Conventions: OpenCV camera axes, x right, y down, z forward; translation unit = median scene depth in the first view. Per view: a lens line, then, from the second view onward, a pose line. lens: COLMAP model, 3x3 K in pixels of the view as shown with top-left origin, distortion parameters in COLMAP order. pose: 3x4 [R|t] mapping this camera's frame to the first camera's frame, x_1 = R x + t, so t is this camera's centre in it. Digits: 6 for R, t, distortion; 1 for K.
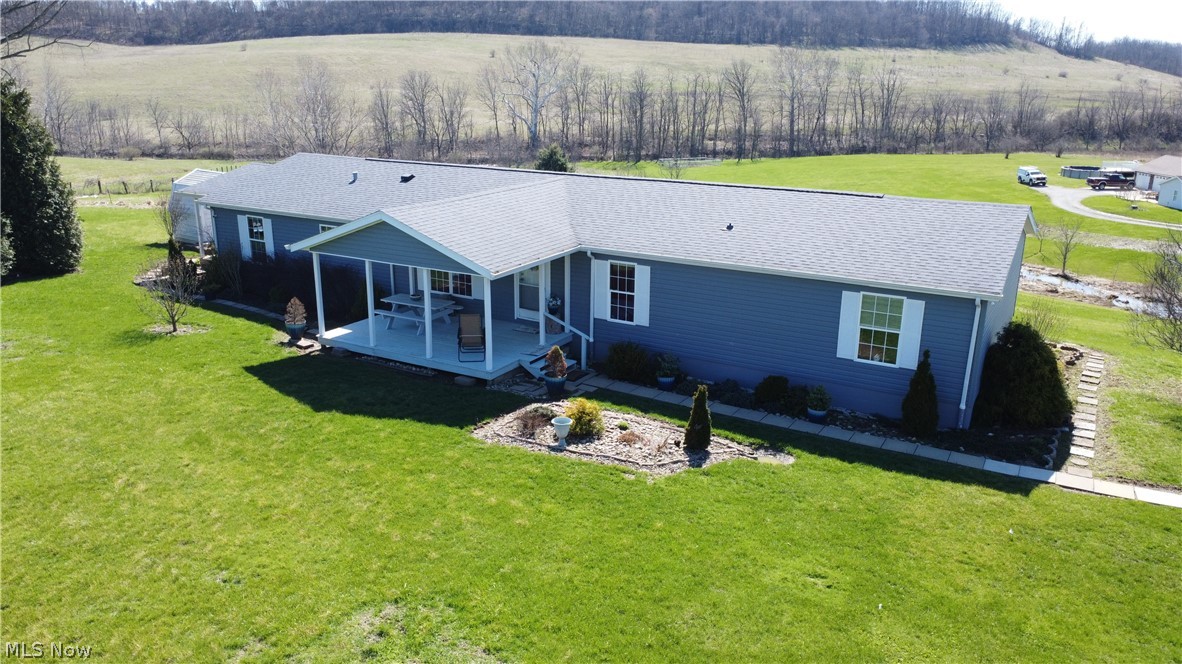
lens RADIAL K [[882.7, 0, 592.2], [0, 882.7, 333.6], [0, 0, 1]] dist [0.005375, -0.006919]
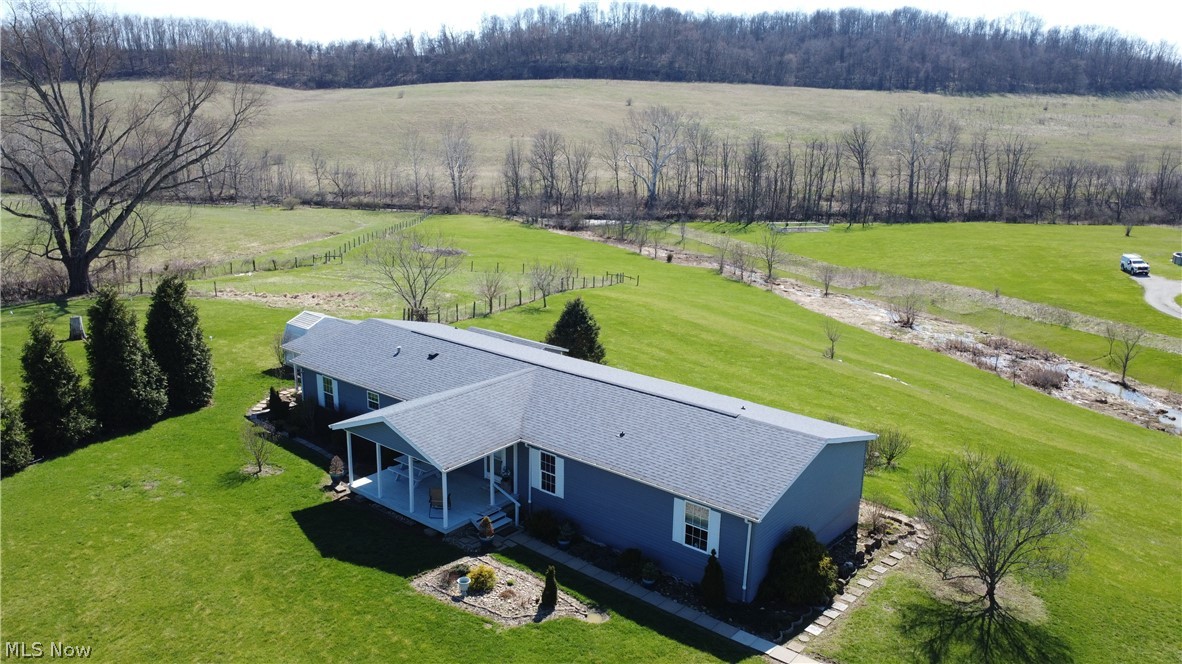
lens RADIAL K [[882.7, 0, 591.9], [0, 882.7, 334.7], [0, 0, 1]] dist [0.005375, -0.006919]
pose [[0.986845, 0.049505, -0.153906, 0.257611], [-0.054263, 0.998165, -0.026863, -0.193666], [0.152294, 0.034861, 0.987720, -0.340589]]
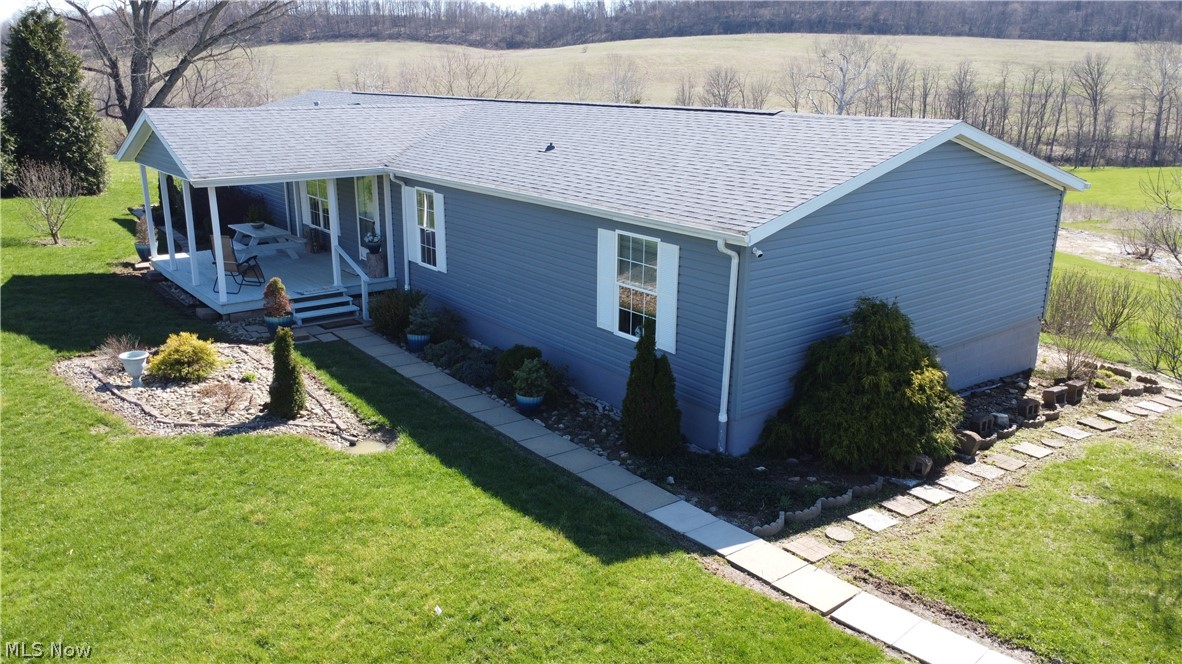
lens RADIAL K [[882.7, 0, 592.1], [0, 882.7, 334.1], [0, 0, 1]] dist [0.005375, -0.006919]
pose [[0.929077, 0.104295, -0.354878, 0.377750], [-0.106396, 0.994230, 0.013649, 0.017040], [0.354254, 0.025077, 0.934813, 0.260068]]
